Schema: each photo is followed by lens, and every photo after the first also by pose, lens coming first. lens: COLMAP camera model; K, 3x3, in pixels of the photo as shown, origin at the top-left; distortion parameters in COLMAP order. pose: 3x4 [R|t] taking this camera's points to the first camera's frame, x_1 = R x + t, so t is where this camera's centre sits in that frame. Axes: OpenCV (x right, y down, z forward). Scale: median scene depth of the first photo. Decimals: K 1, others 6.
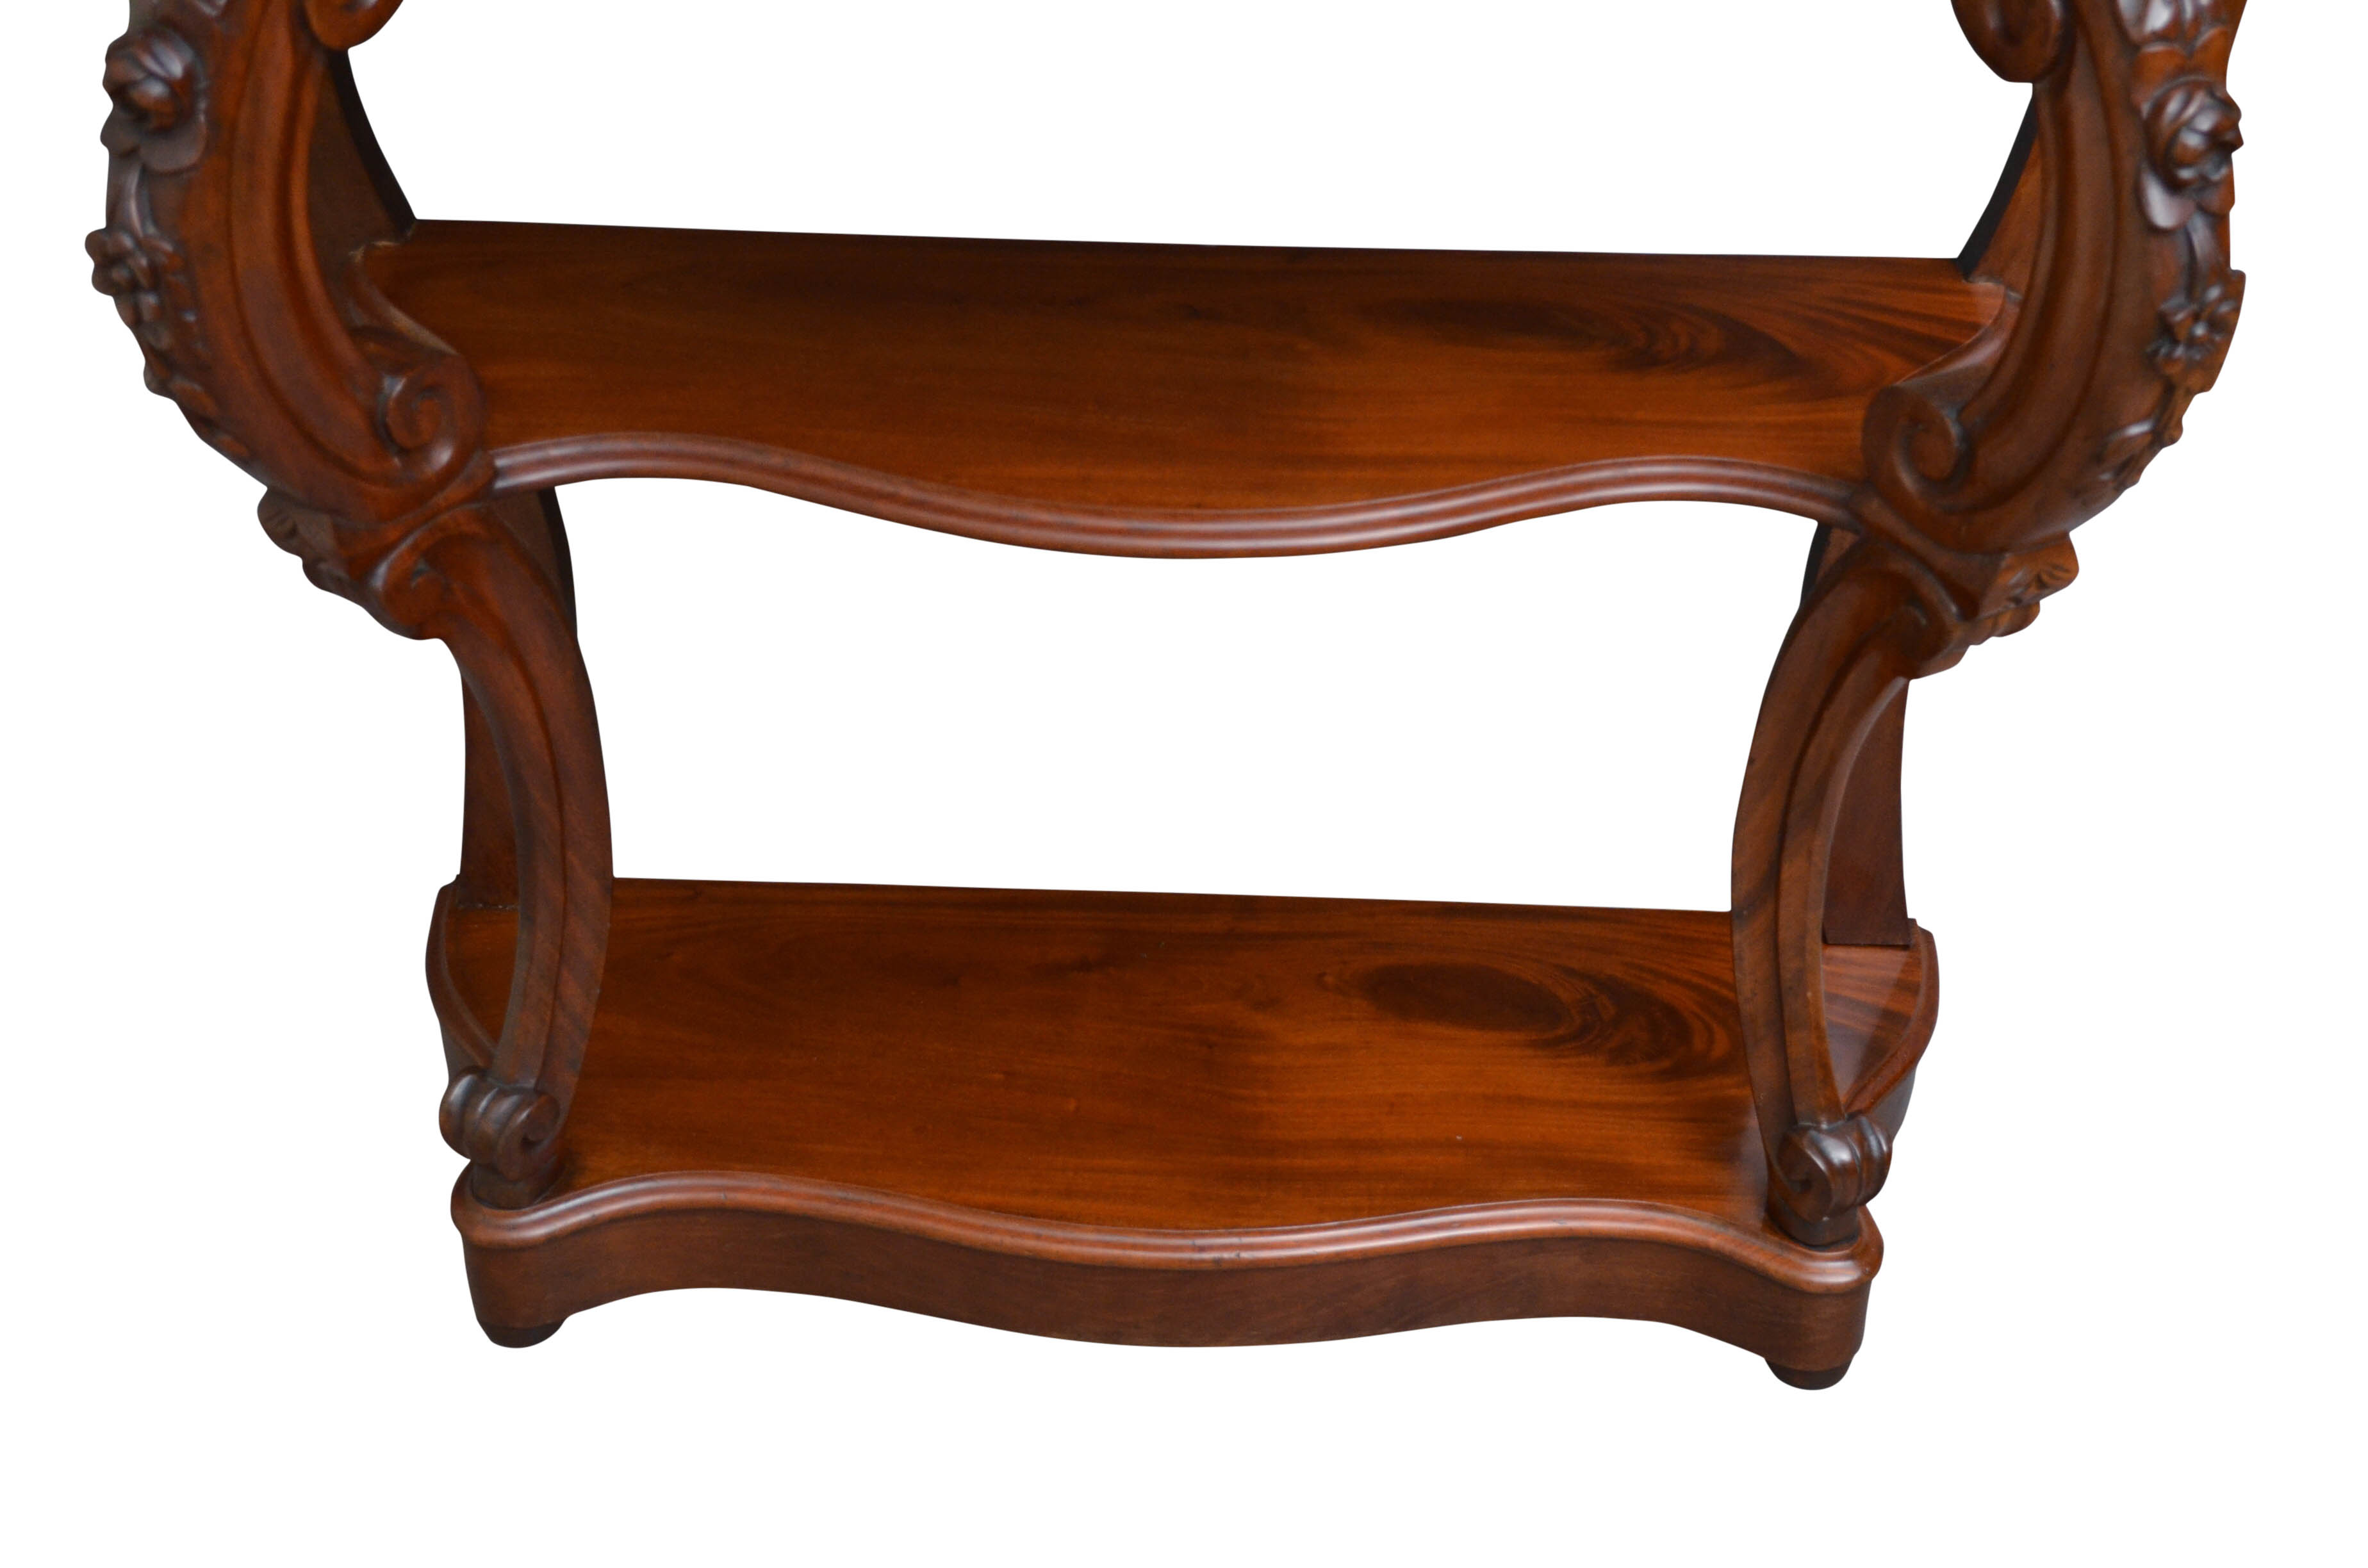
lens RADIAL K [[3408.6, 0, 1236.1], [0, 3408.6, 758.1], [0, 0, 1]] dist [-0.037698, 0.000000]
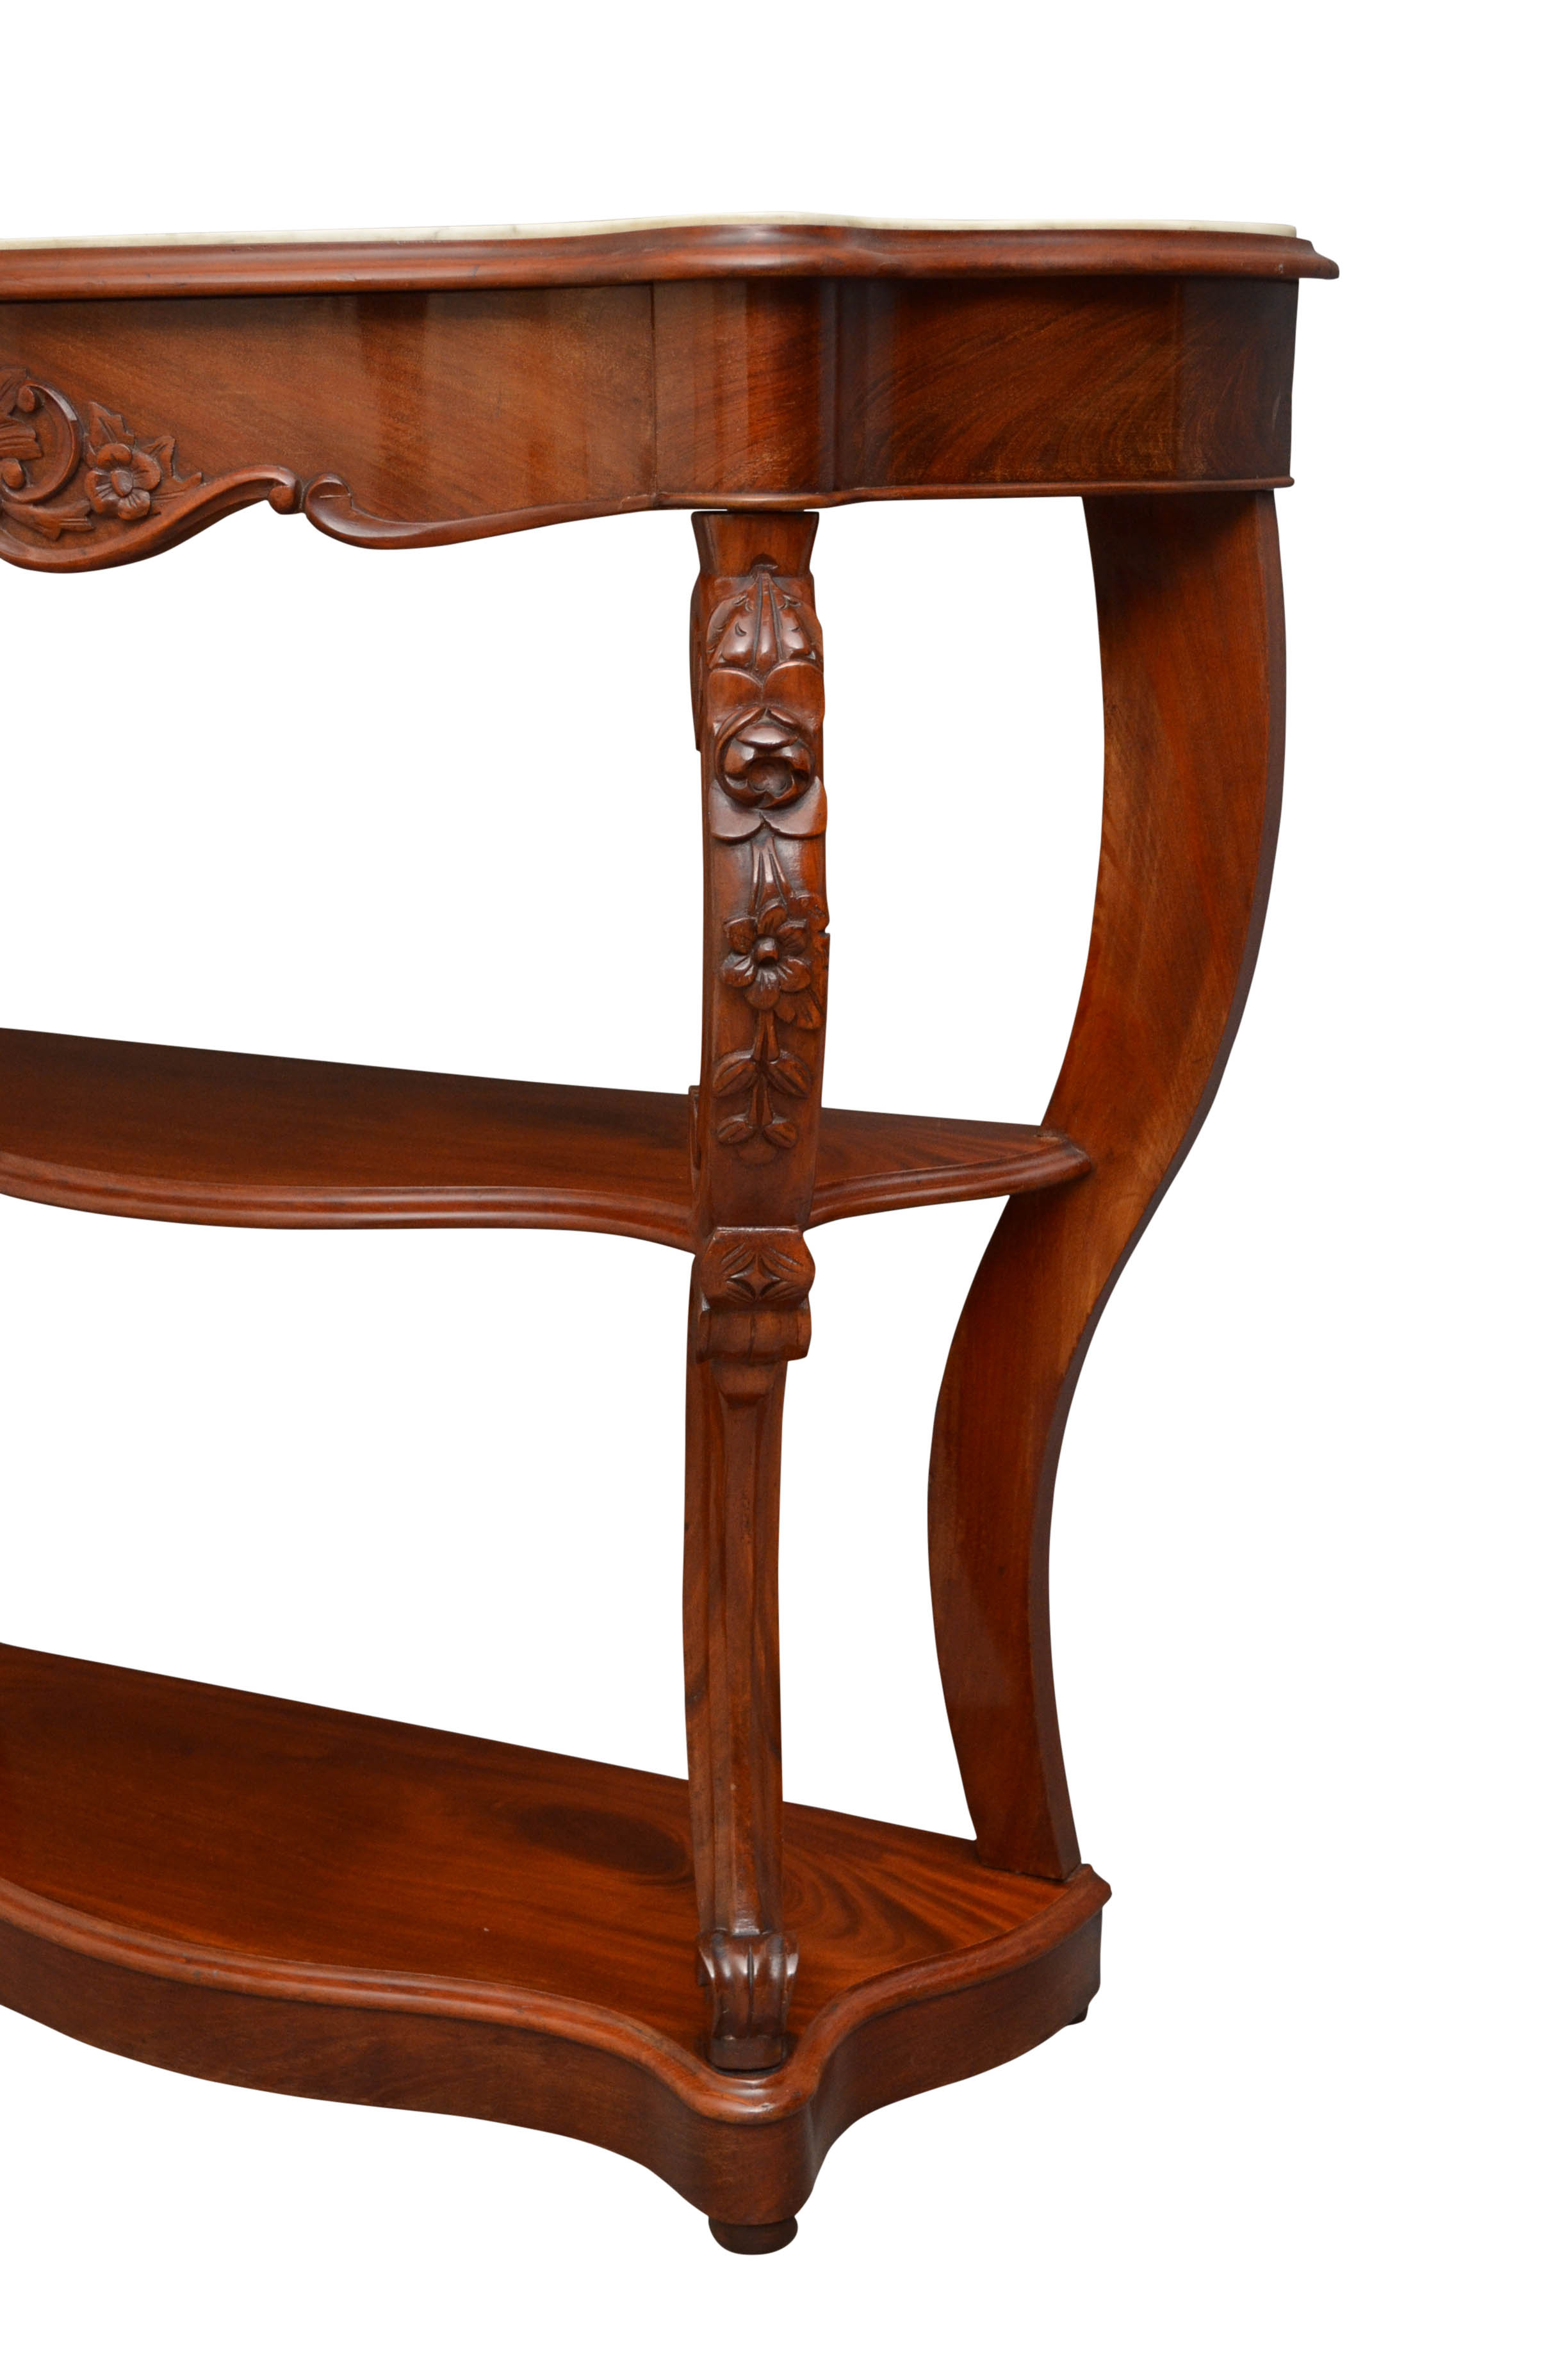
lens RADIAL K [[3138.7, 0, 794.2], [0, 3138.7, 1268.2], [0, 0, 1]] dist [-0.029805, 0.000000]
pose [[0.913591, 0.086627, -0.397300, 0.519444], [-0.210720, 0.936480, -0.280361, 0.175477], [0.347776, 0.339855, 0.873814, 0.160536]]
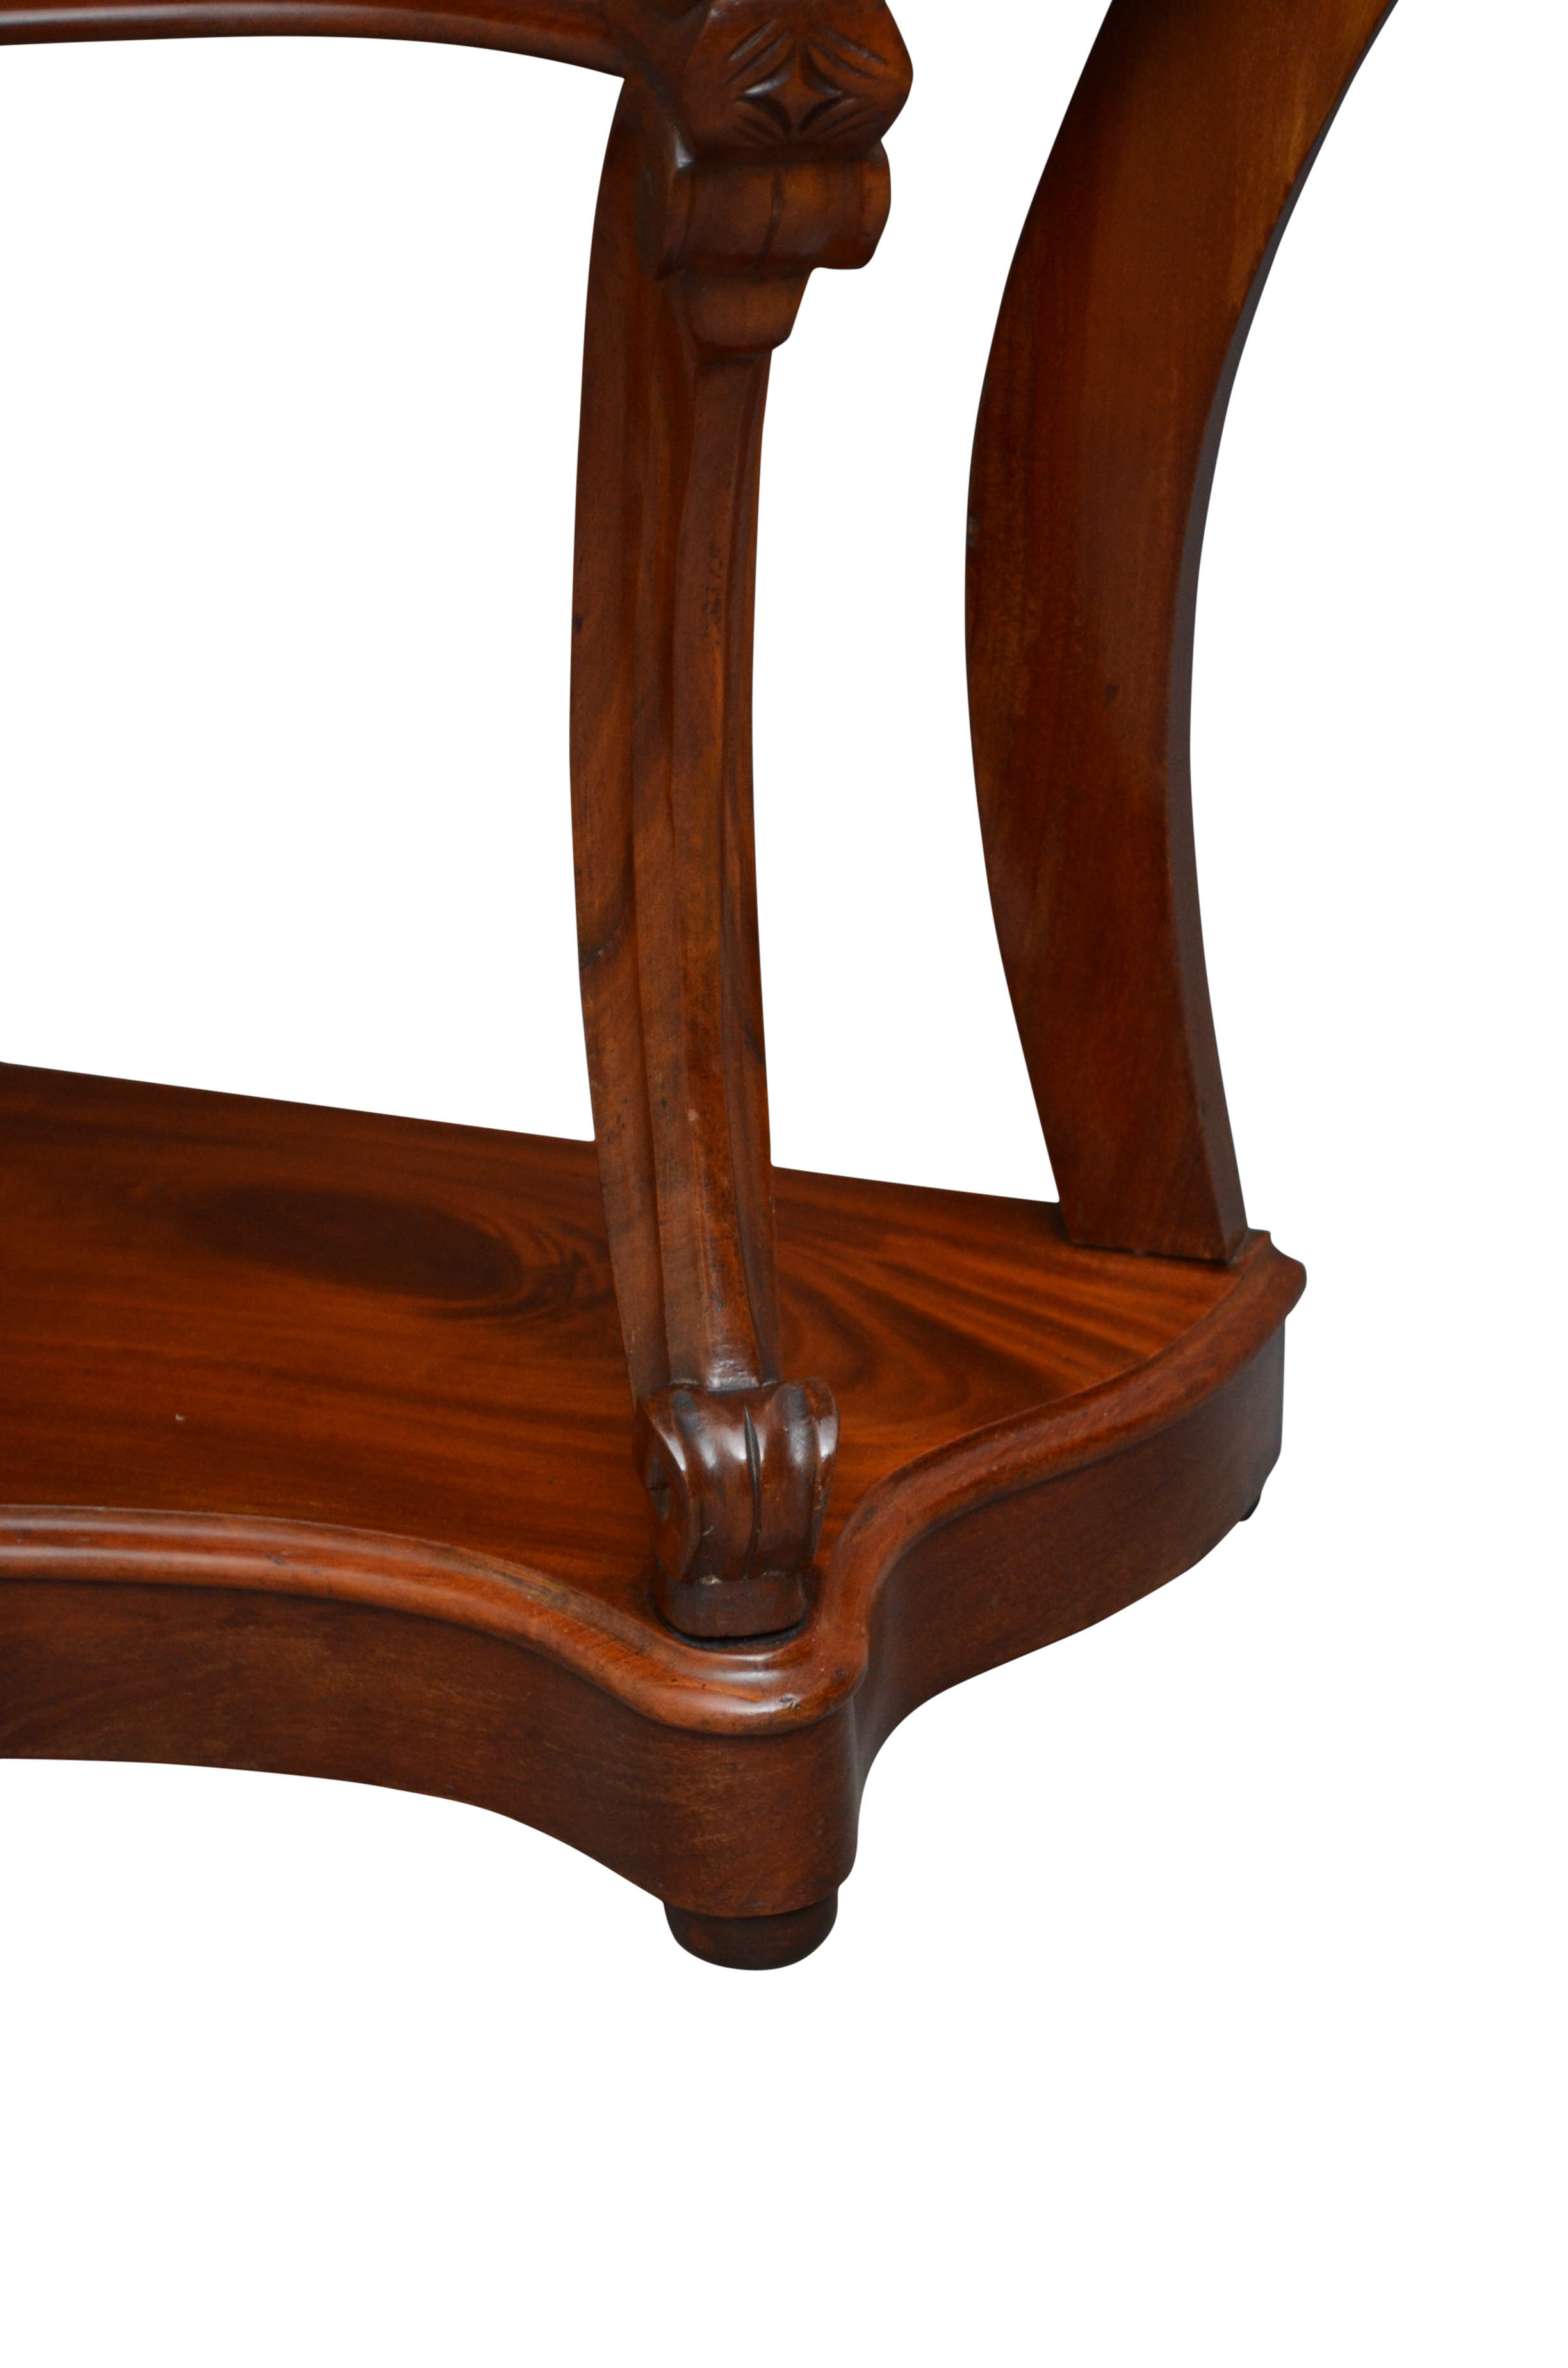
lens RADIAL K [[5321.1, 0, 810.2], [0, 5321.1, 1274.7], [0, 0, 1]] dist [0.032383, 0.000000]
pose [[0.962148, 0.098870, -0.253961, 0.384425], [-0.135306, 0.982208, -0.130232, 0.191827], [0.236566, 0.159665, 0.958407, 0.228359]]
